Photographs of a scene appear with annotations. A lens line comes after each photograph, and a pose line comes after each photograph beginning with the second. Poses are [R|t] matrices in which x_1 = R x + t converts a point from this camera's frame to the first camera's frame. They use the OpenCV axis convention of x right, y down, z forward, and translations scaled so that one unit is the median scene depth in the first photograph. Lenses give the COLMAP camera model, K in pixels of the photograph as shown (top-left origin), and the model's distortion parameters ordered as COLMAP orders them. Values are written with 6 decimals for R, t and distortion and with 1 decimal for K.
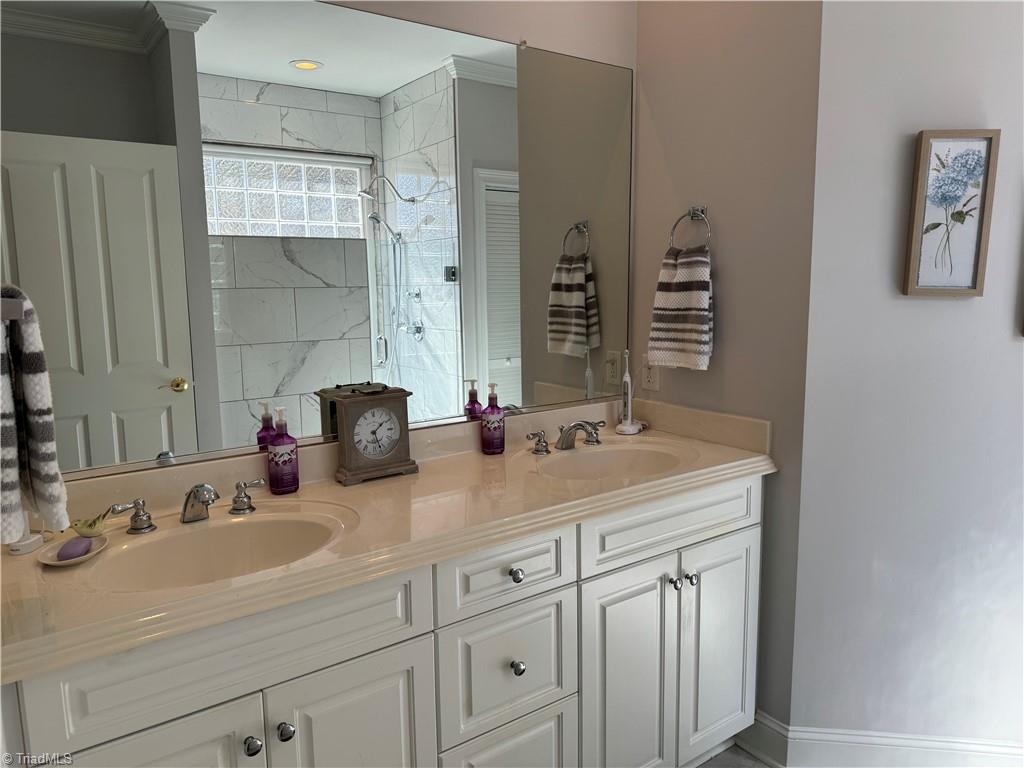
lens RADIAL K [[715.1, 0, 519.2], [0, 715.1, 382.3], [0, 0, 1]] dist [0.026595, -0.062676]
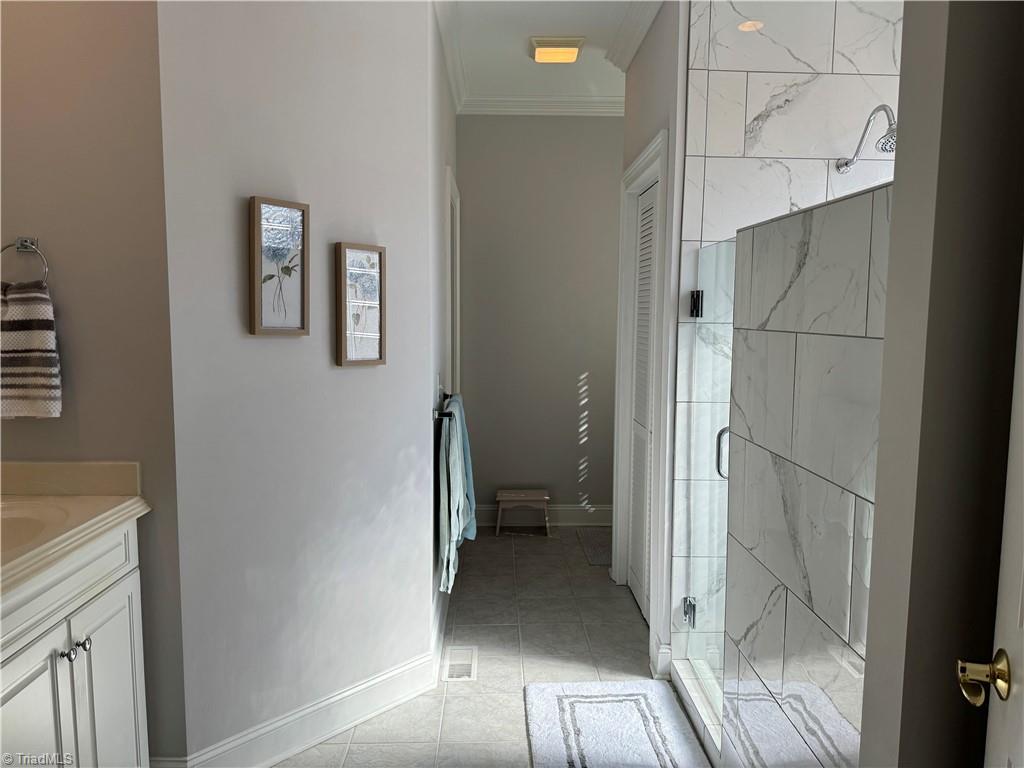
lens RADIAL K [[715.1, 0, 519.2], [0, 715.1, 378.2], [0, 0, 1]] dist [0.026595, -0.062676]
pose [[0.536116, -0.056930, 0.842223, -0.195784], [0.098406, 0.995136, 0.004626, -0.013329], [-0.838389, 0.080400, 0.539110, 0.015413]]
